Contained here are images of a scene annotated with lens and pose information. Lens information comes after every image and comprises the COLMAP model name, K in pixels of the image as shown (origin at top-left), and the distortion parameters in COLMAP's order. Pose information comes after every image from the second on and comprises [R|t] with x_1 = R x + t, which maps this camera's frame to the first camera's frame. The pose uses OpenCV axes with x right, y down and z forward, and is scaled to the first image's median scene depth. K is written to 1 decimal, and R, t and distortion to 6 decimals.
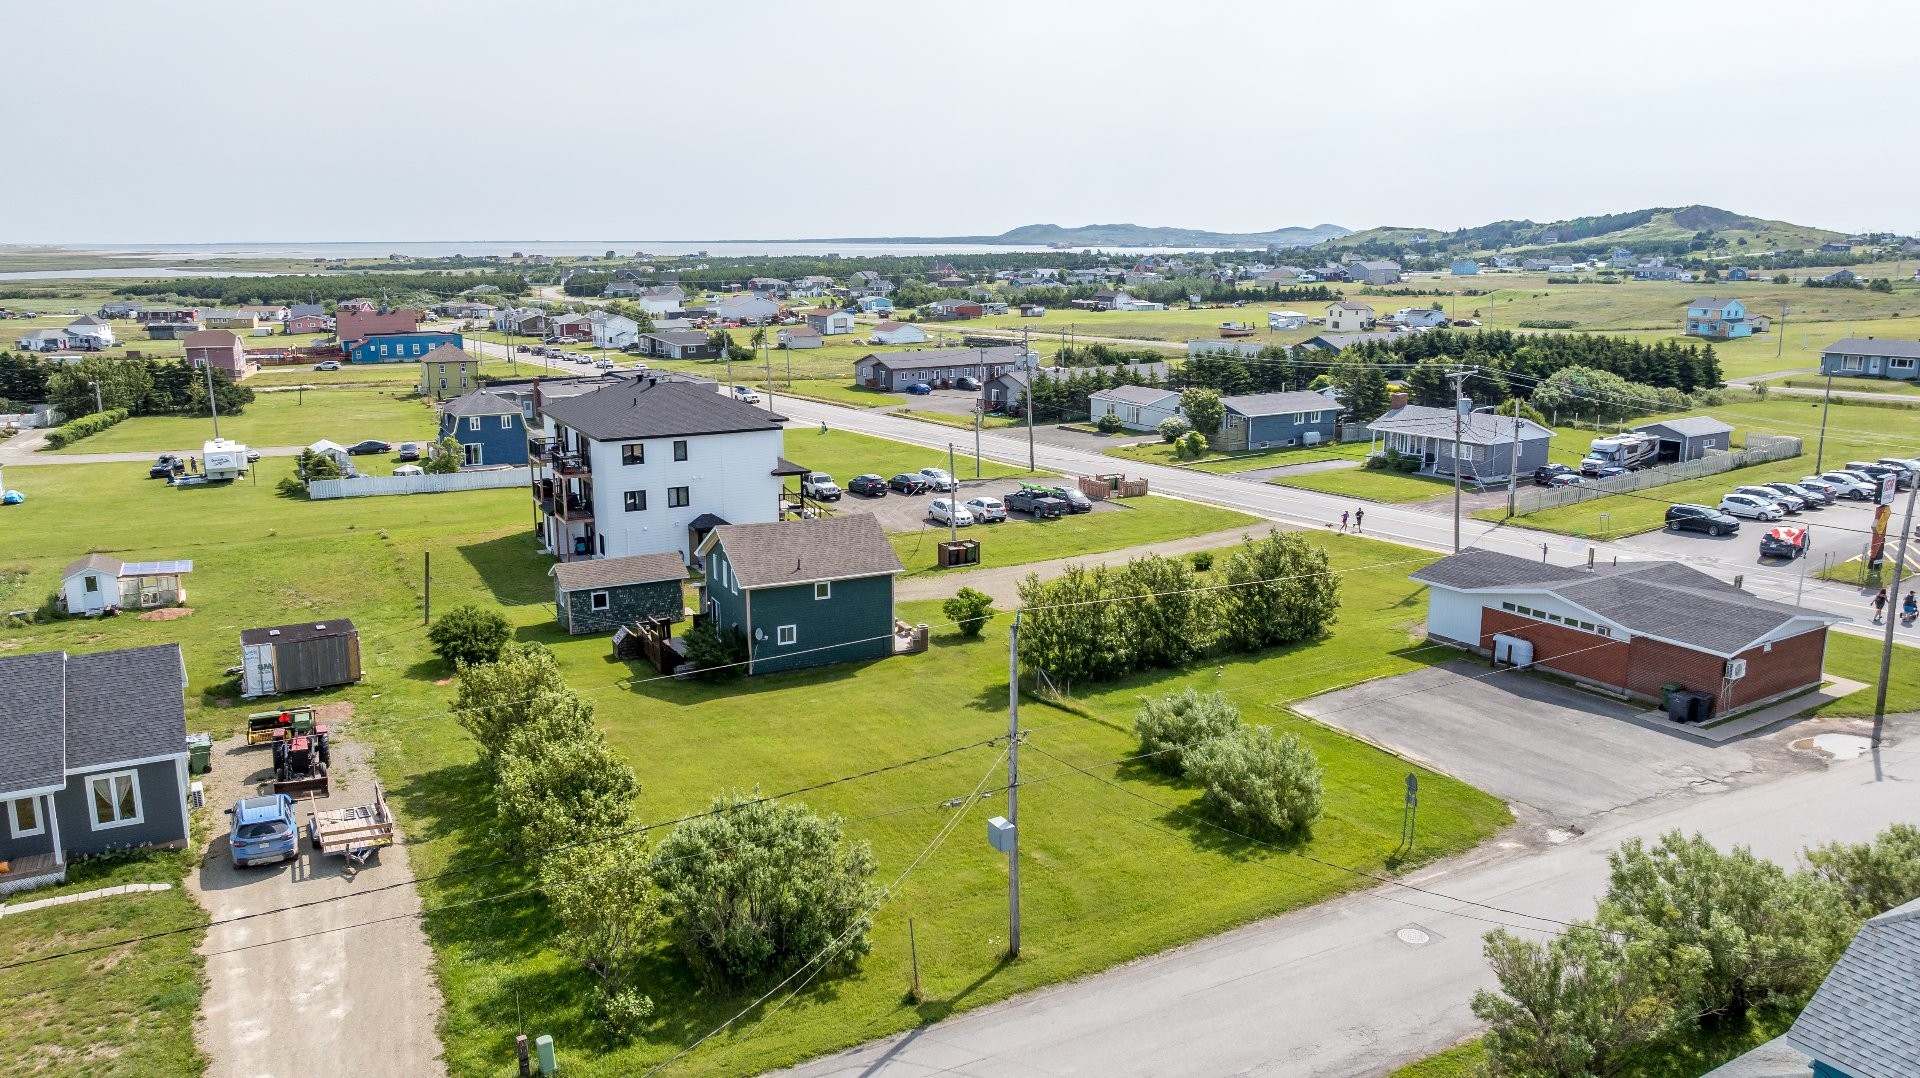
lens RADIAL K [[1421.1, 0, 956.5], [0, 1421.1, 507.9], [0, 0, 1]] dist [-0.013555, -0.008862]
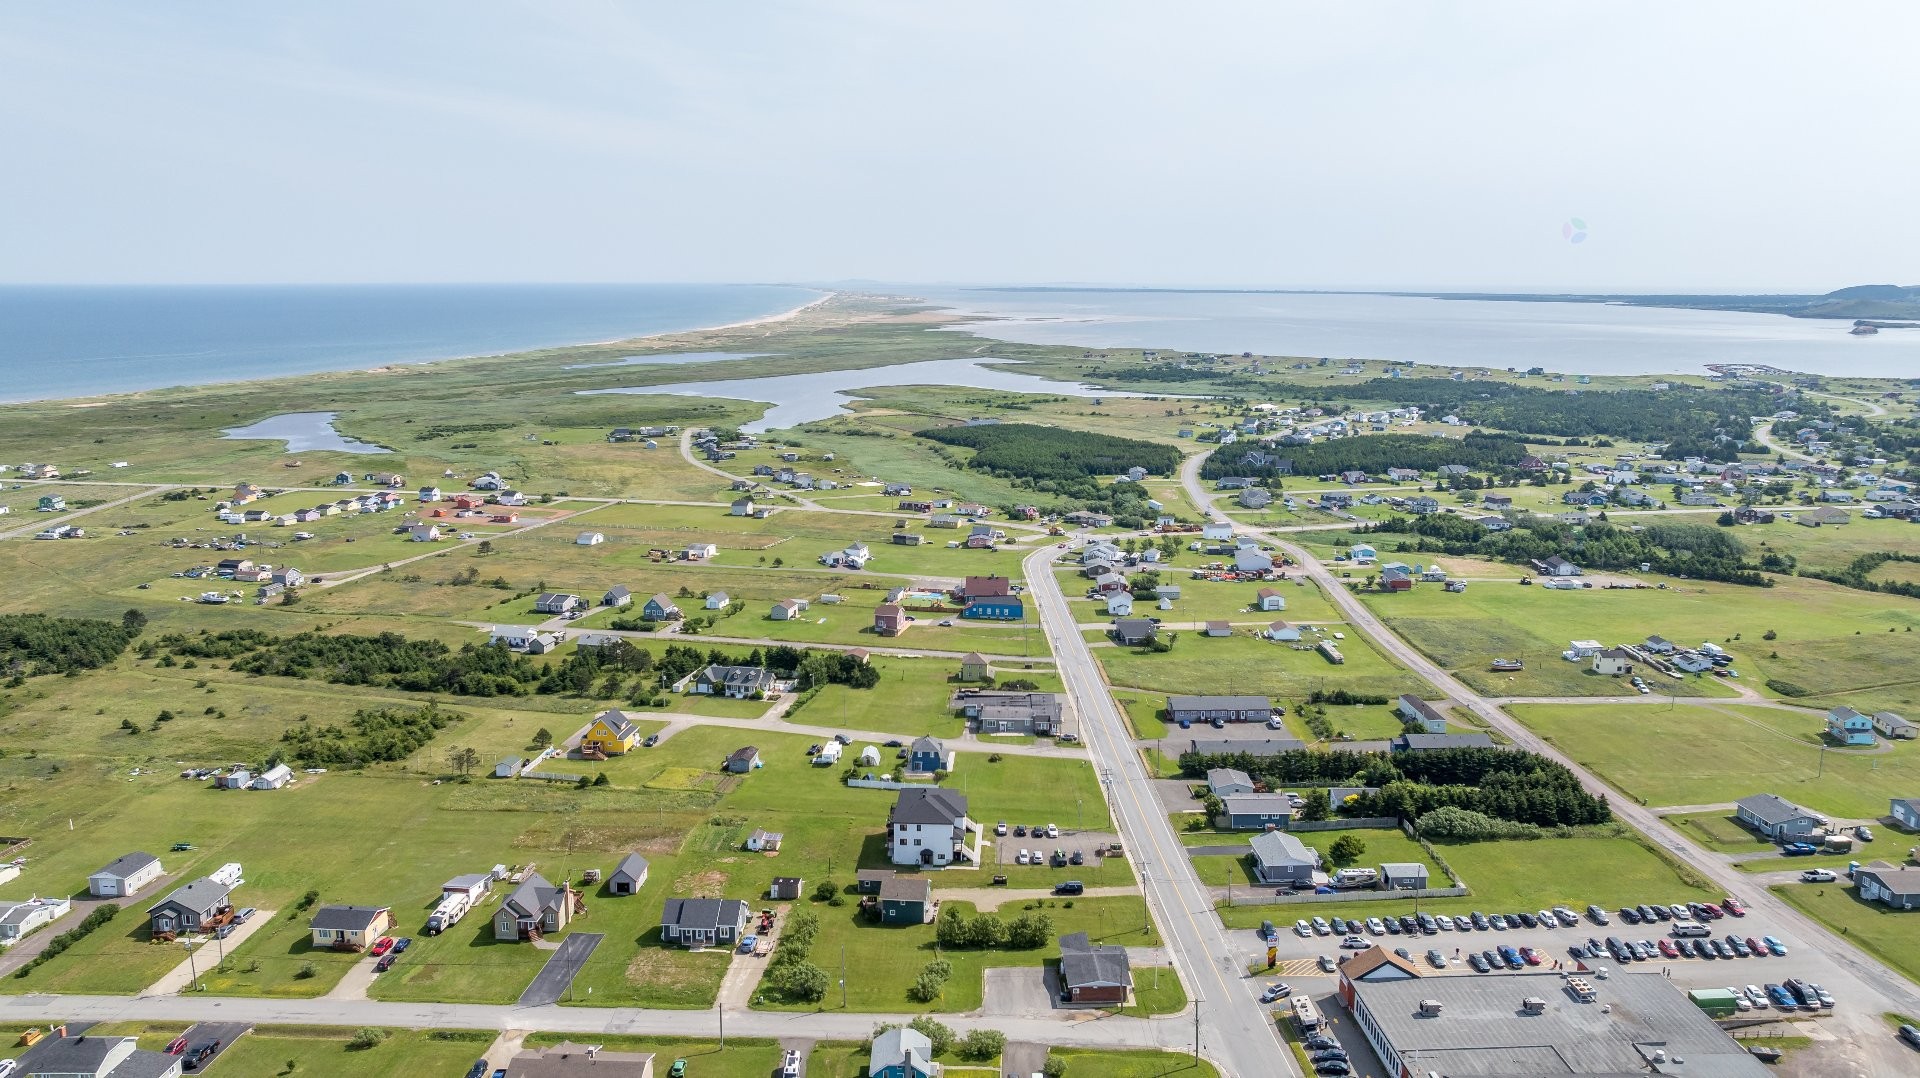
lens RADIAL K [[1378.7, 0, 954.4], [0, 1378.7, 536.4], [0, 0, 1]] dist [-0.015491, -0.008116]
pose [[0.857304, 0.099367, -0.505130, 1.531582], [-0.100725, 0.994608, 0.024705, -0.874496], [0.504861, 0.029699, 0.862690, -1.797140]]
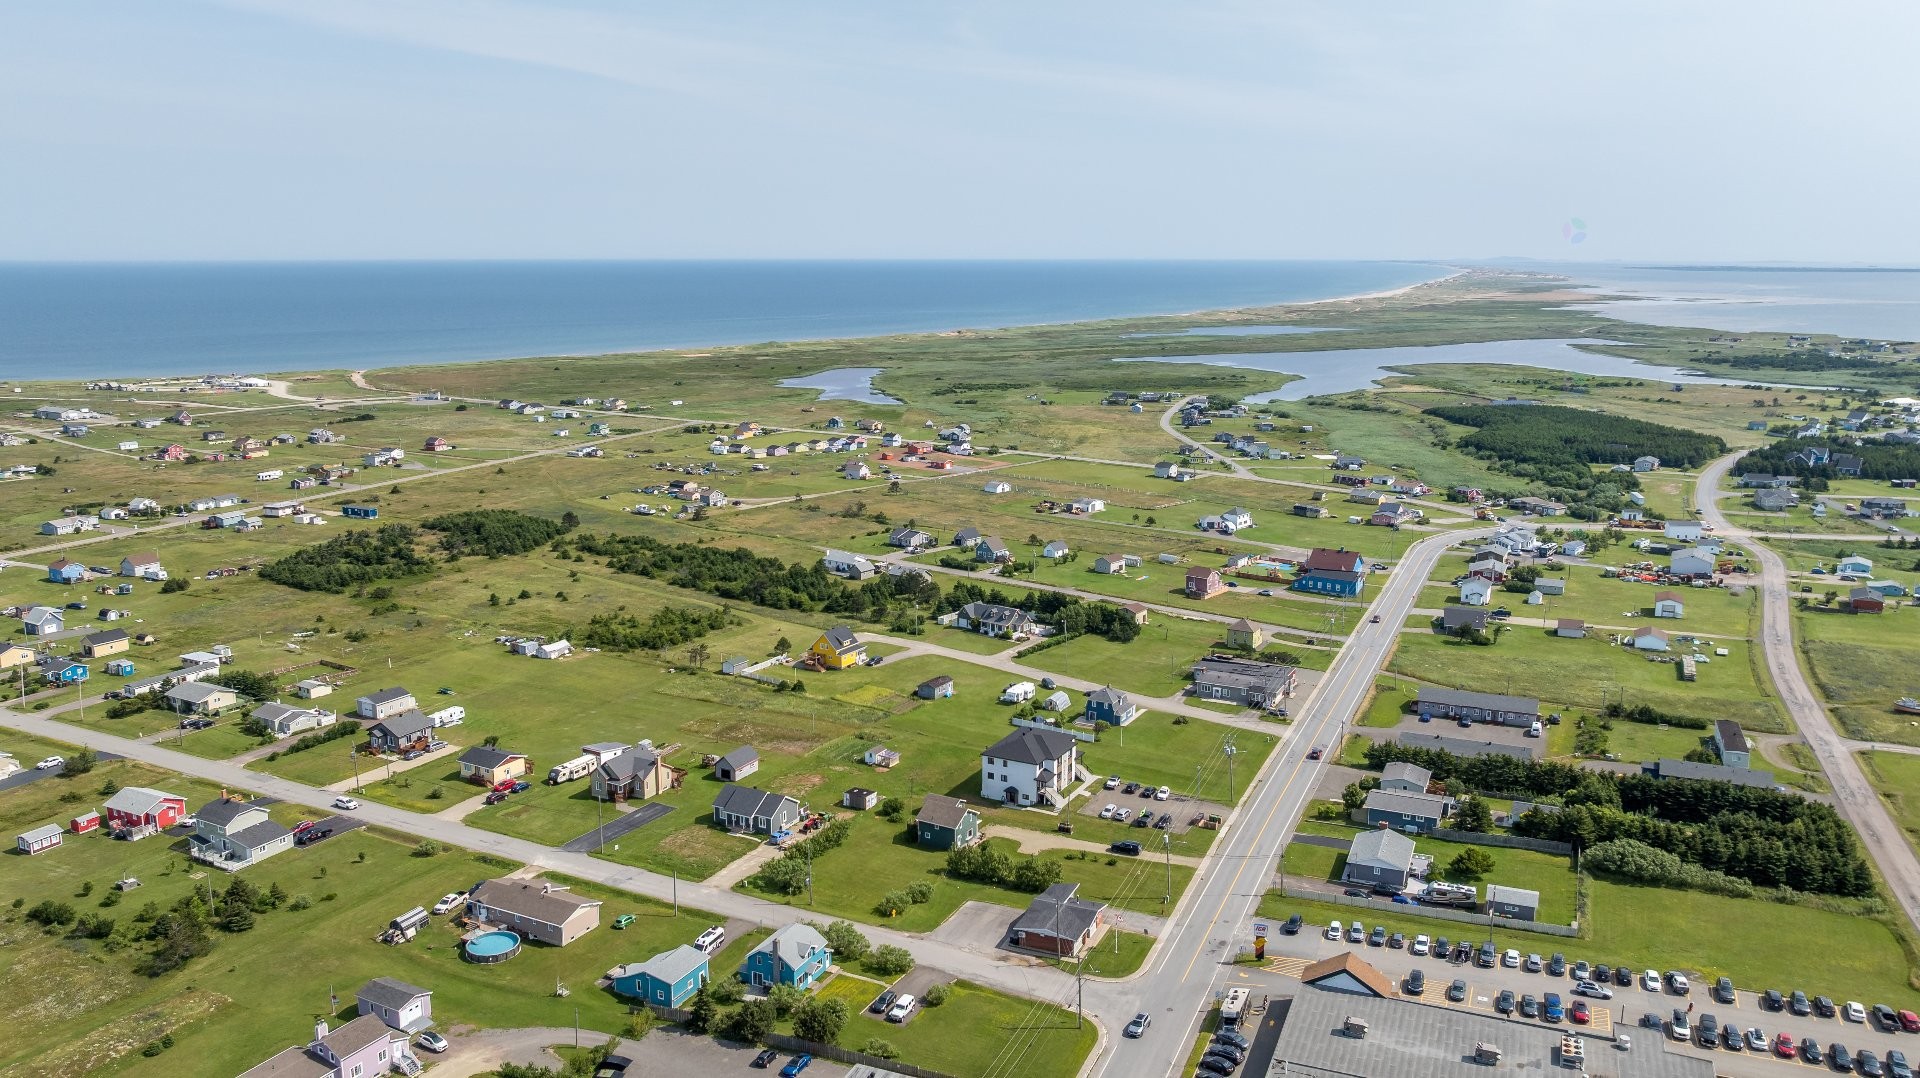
lens RADIAL K [[1421.1, 0, 956.5], [0, 1421.1, 507.9], [0, 0, 1]] dist [-0.013555, -0.008862]
pose [[0.558526, 0.149782, -0.815852, 2.464673], [-0.158579, 0.984702, 0.072219, -0.901643], [0.814188, 0.089041, 0.573734, -0.981560]]
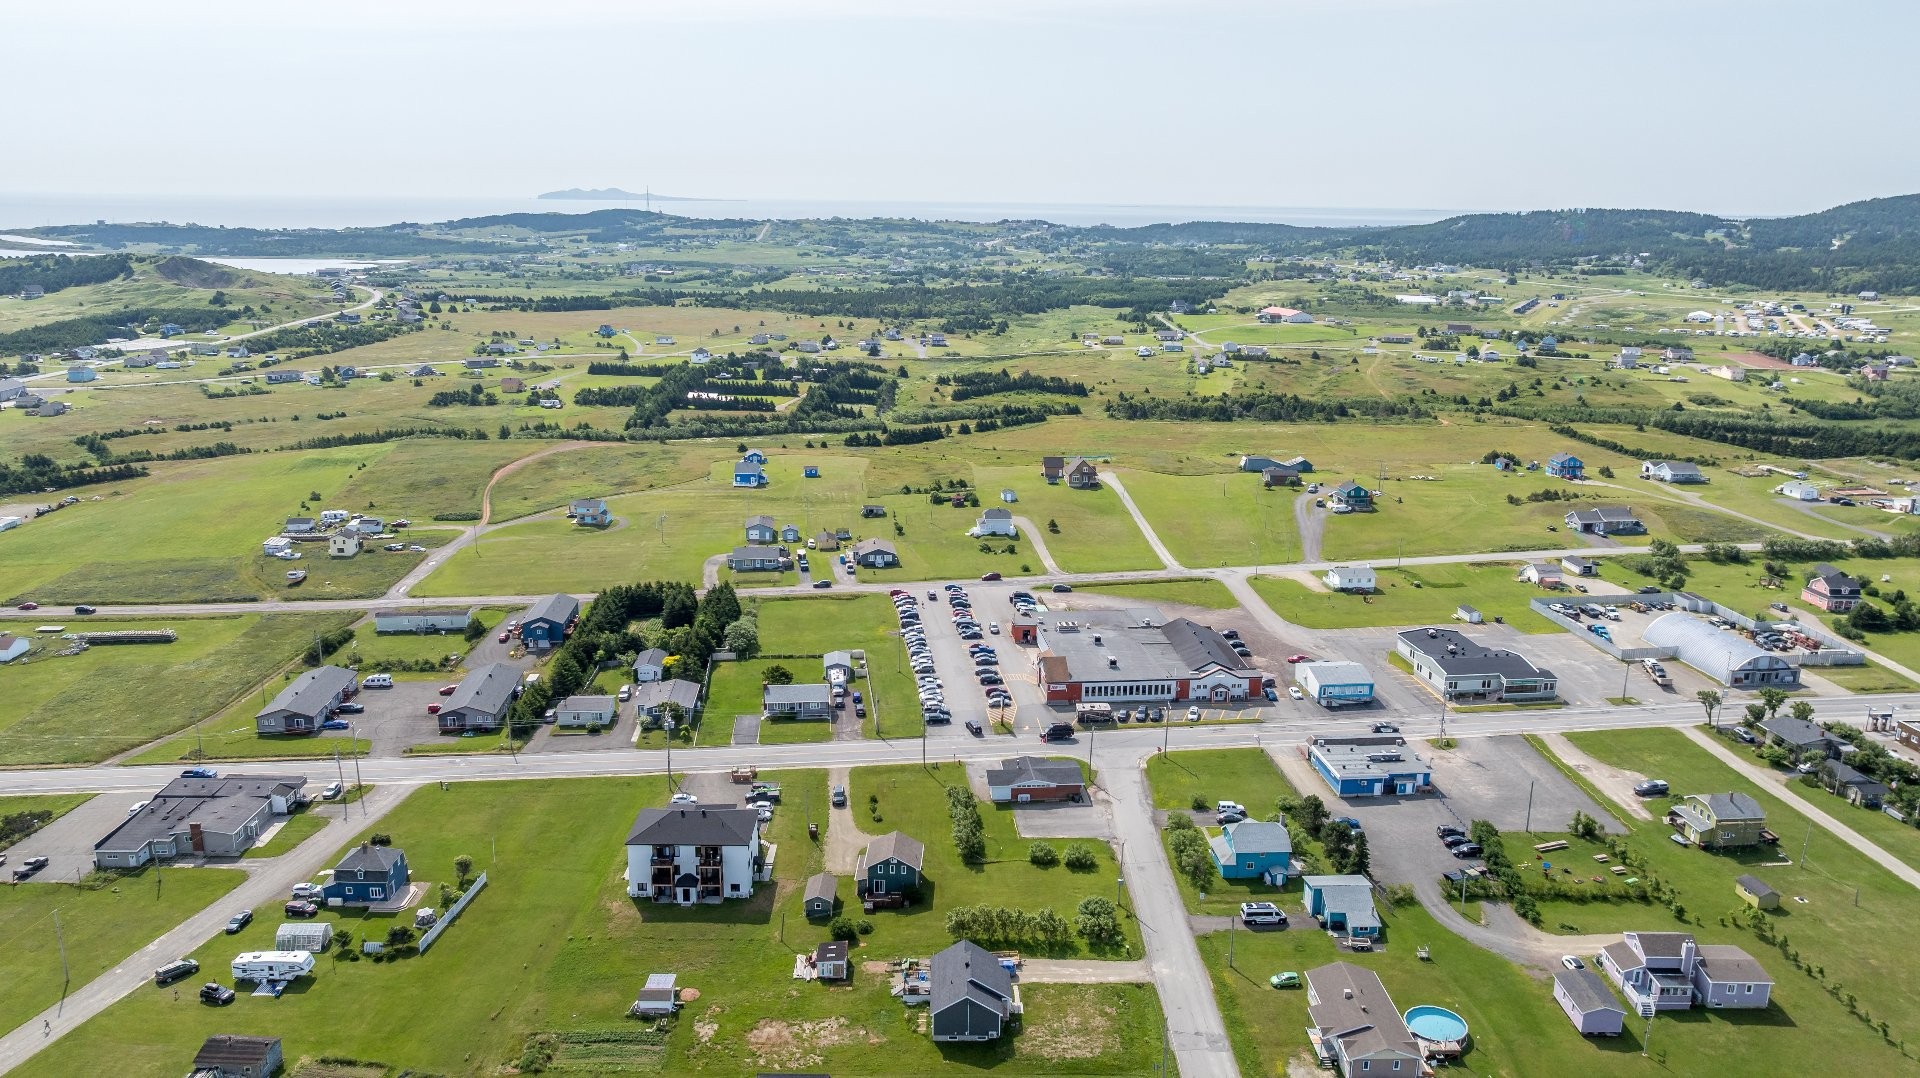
lens RADIAL K [[1378.7, 0, 954.4], [0, 1378.7, 536.4], [0, 0, 1]] dist [-0.015491, -0.008116]
pose [[0.462062, -0.207228, 0.862296, -2.254601], [0.154236, 0.976276, 0.151972, -0.971218], [-0.873332, 0.062777, 0.483063, -0.511497]]
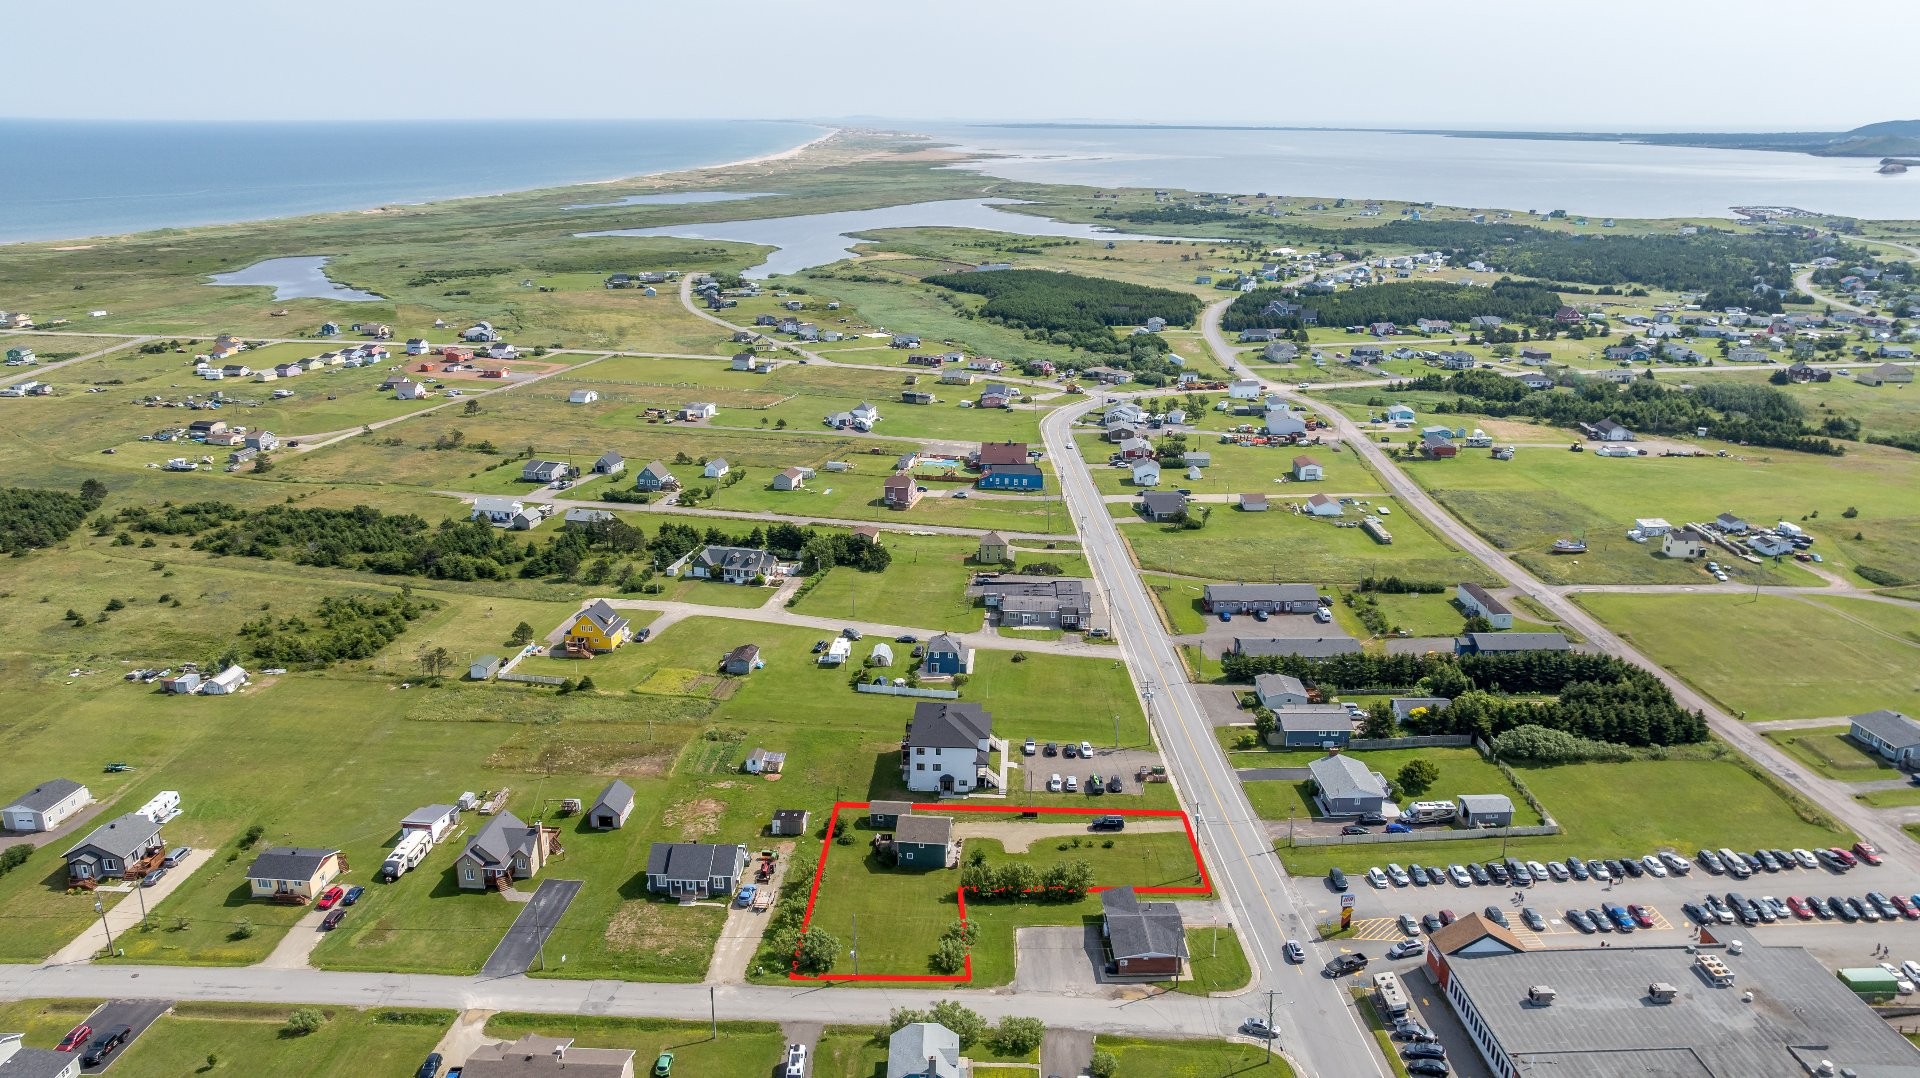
lens RADIAL K [[1356.1, 0, 955.3], [0, 1356.1, 525.5], [0, 0, 1]] dist [-0.023002, 0.010327]
pose [[0.855690, 0.155540, -0.493561, 1.225171], [-0.102000, 0.985744, 0.133807, -0.958777], [0.507337, -0.064154, 0.859356, -1.379861]]
